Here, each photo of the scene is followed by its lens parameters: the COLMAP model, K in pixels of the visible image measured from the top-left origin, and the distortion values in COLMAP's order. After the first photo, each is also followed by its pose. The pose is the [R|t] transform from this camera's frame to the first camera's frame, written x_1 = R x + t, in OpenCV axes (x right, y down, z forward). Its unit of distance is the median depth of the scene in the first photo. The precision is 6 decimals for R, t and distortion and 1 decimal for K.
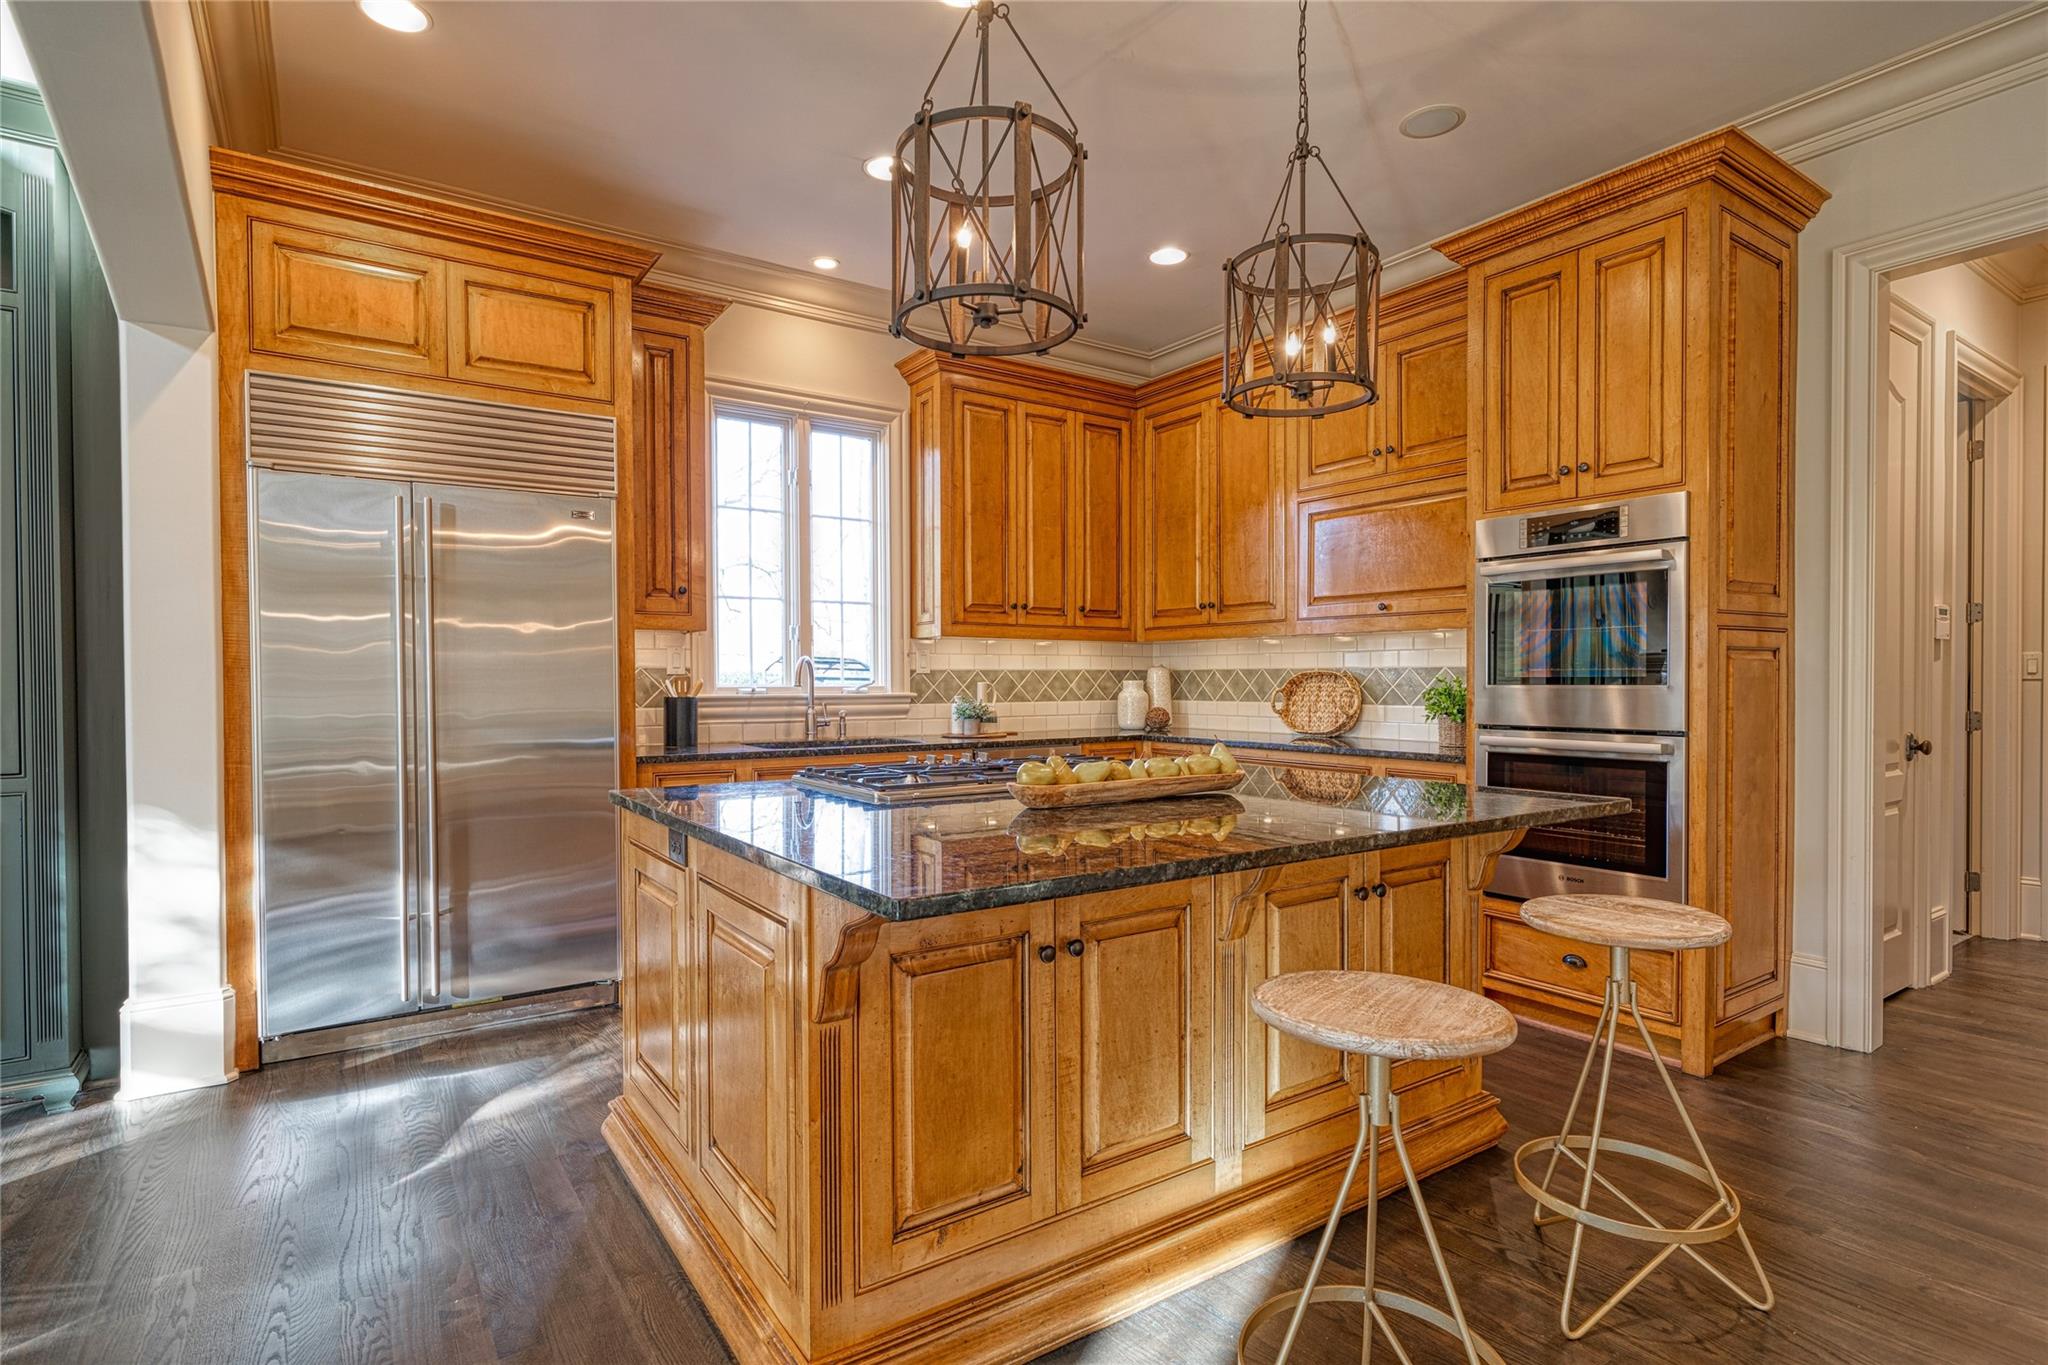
lens RADIAL K [[1004.4, 0, 1029.0], [0, 1004.4, 699.7], [0, 0, 1]] dist [-0.003840, 0.000421]
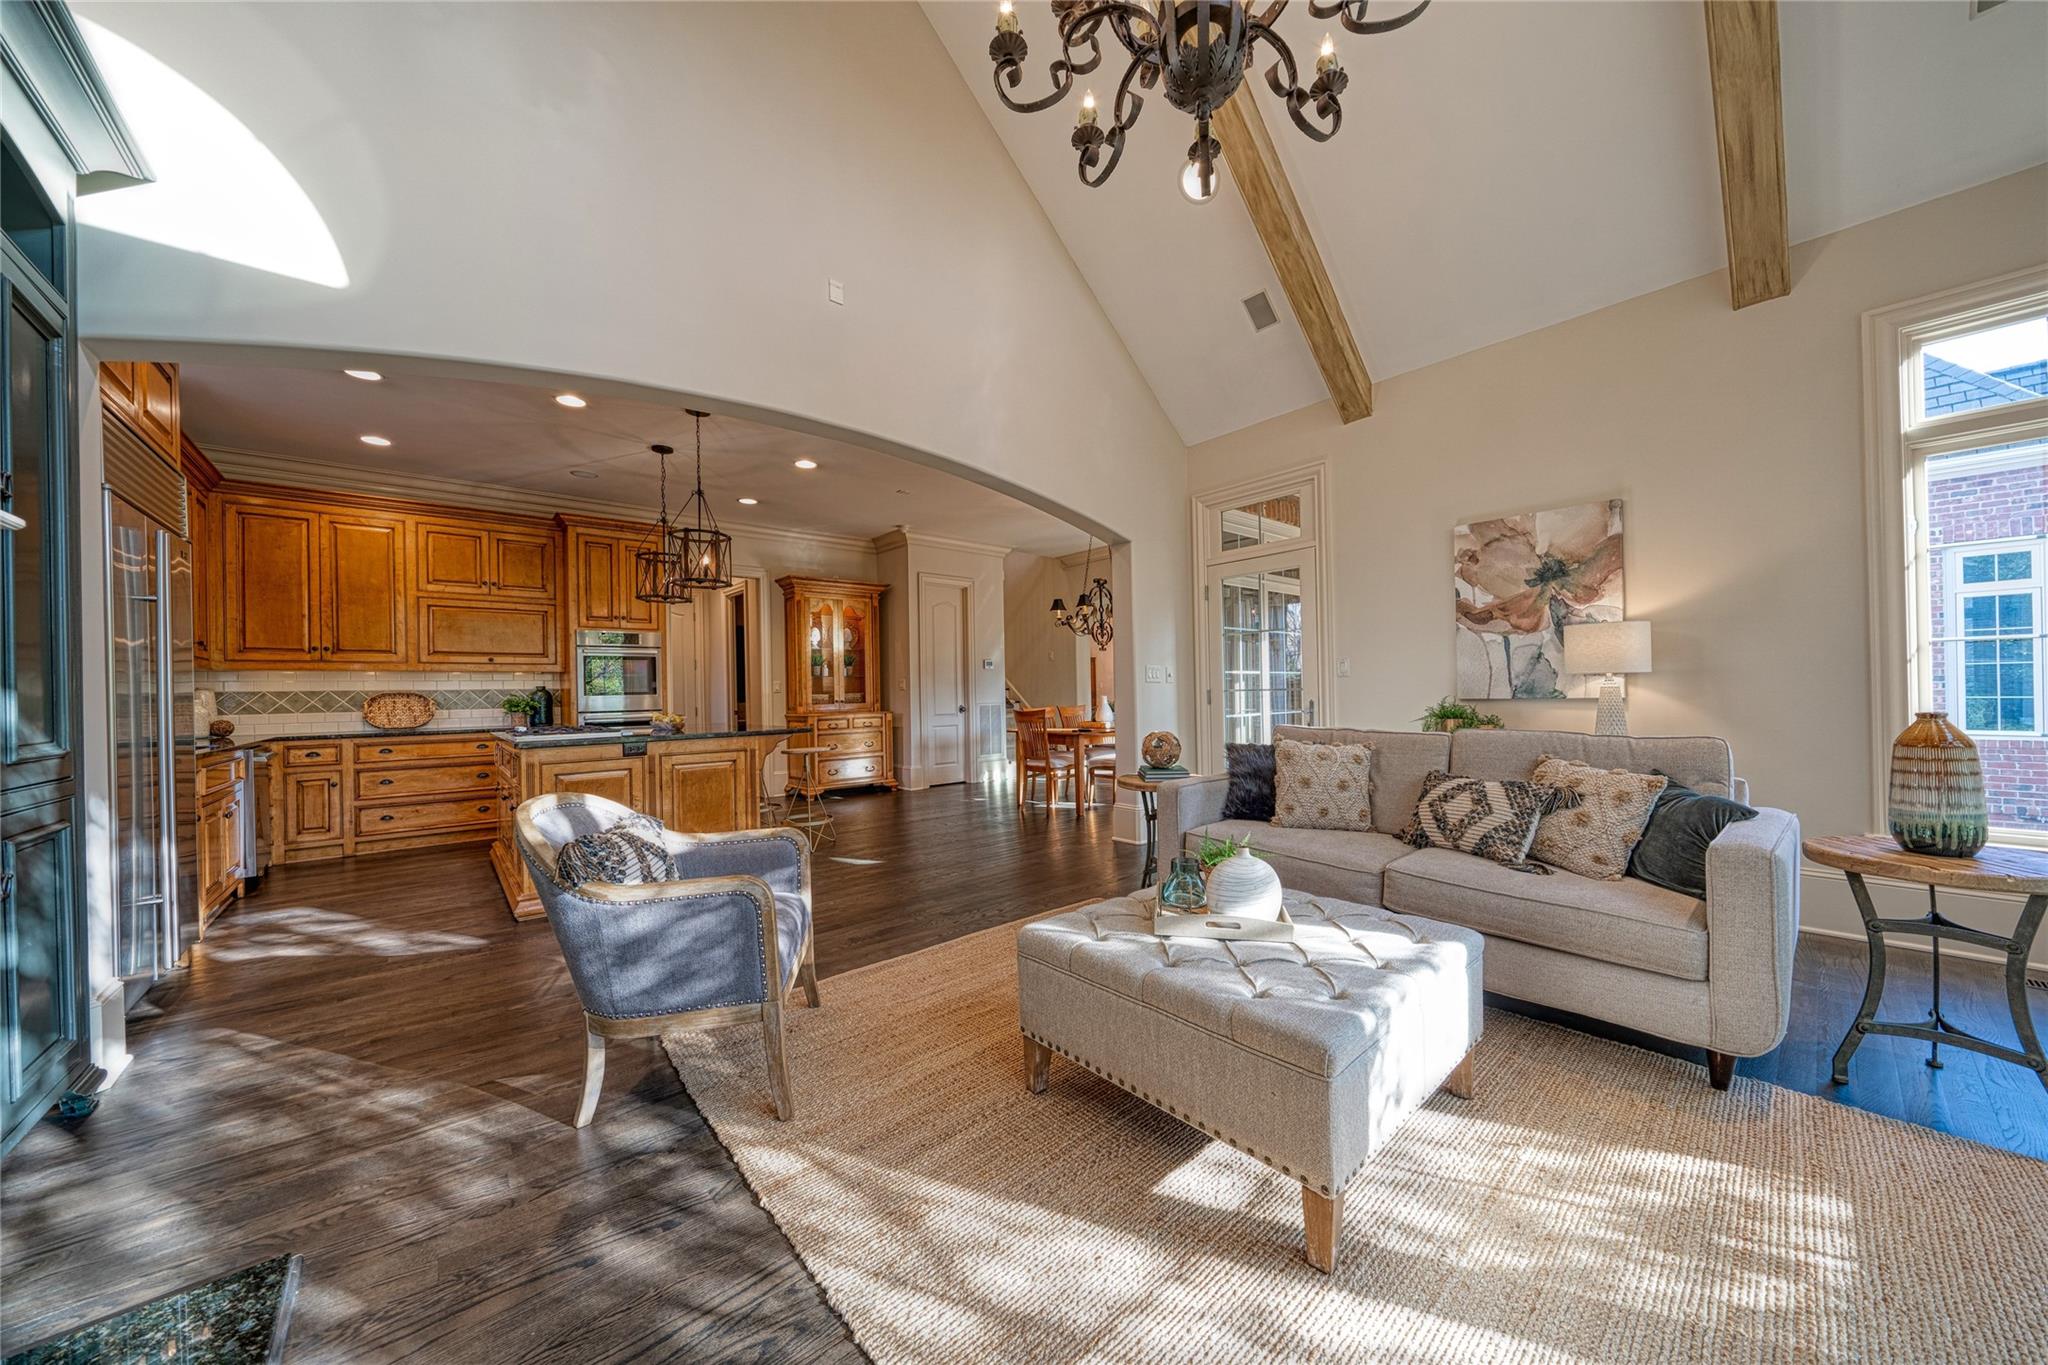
lens RADIAL K [[701.4, 0, 1026.7], [0, 701.4, 692.5], [0, 0, 1]] dist [-0.007526, 0.000170]
pose [[-0.109492, 0.004067, 0.993979, -1.063366], [0.039594, 0.999216, 0.000273, 0.015329], [-0.993199, 0.039386, -0.109567, 0.069228]]
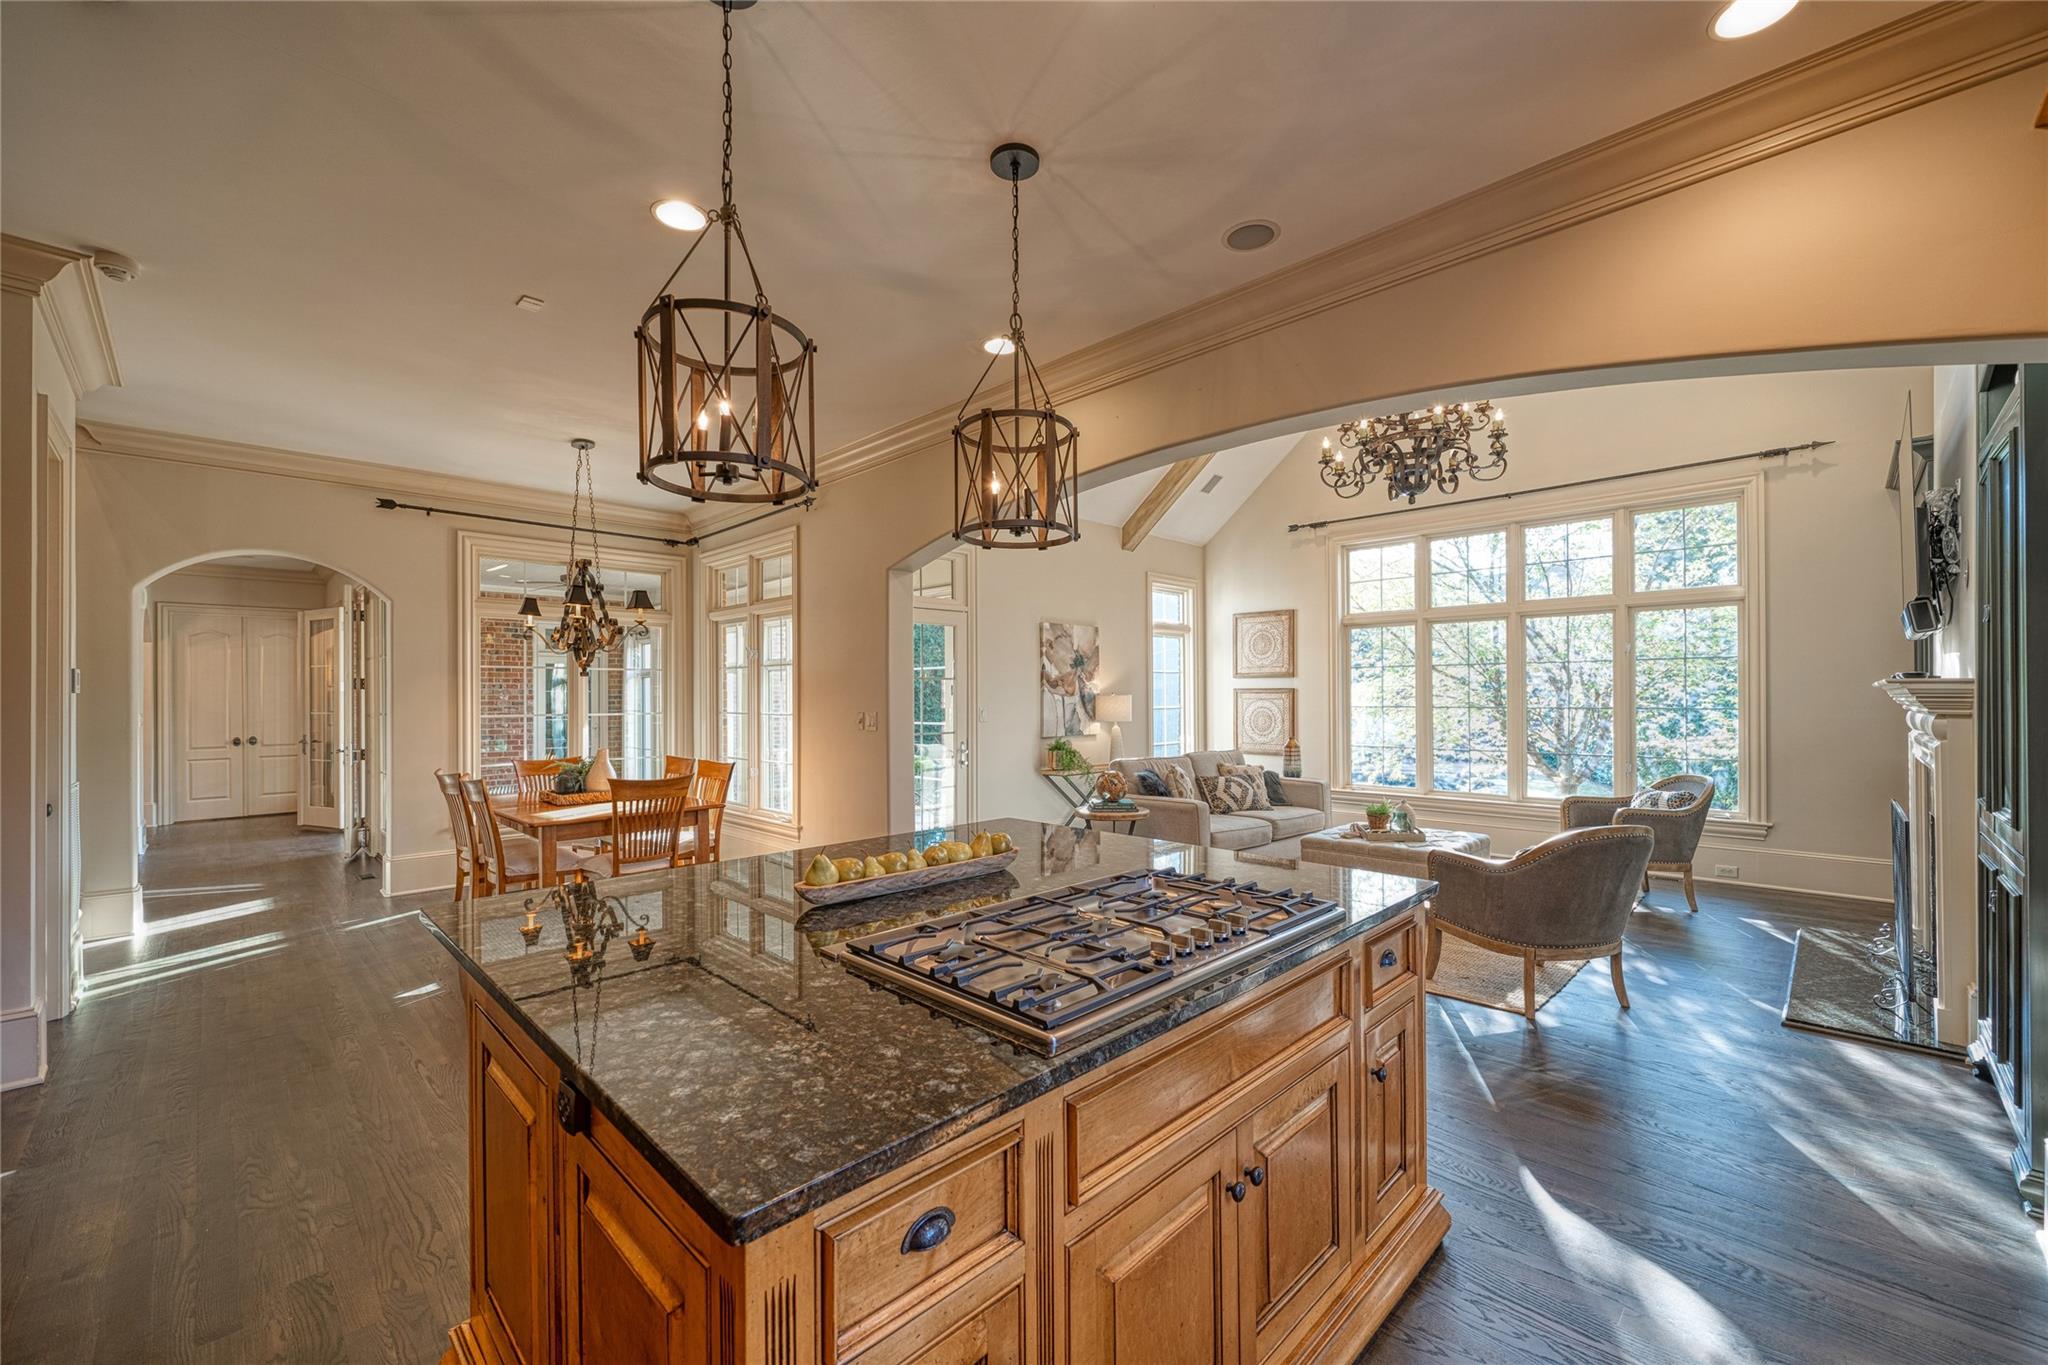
lens RADIAL K [[813.9, 0, 1024.0], [0, 813.9, 688.5], [0, 0, 1]] dist [-0.004166, 0.000294]
pose [[-0.980349, 0.006438, -0.197167, 0.083878], [0.004520, 0.999938, 0.010174, -0.061867], [0.197220, 0.009083, -0.980317, 0.925462]]
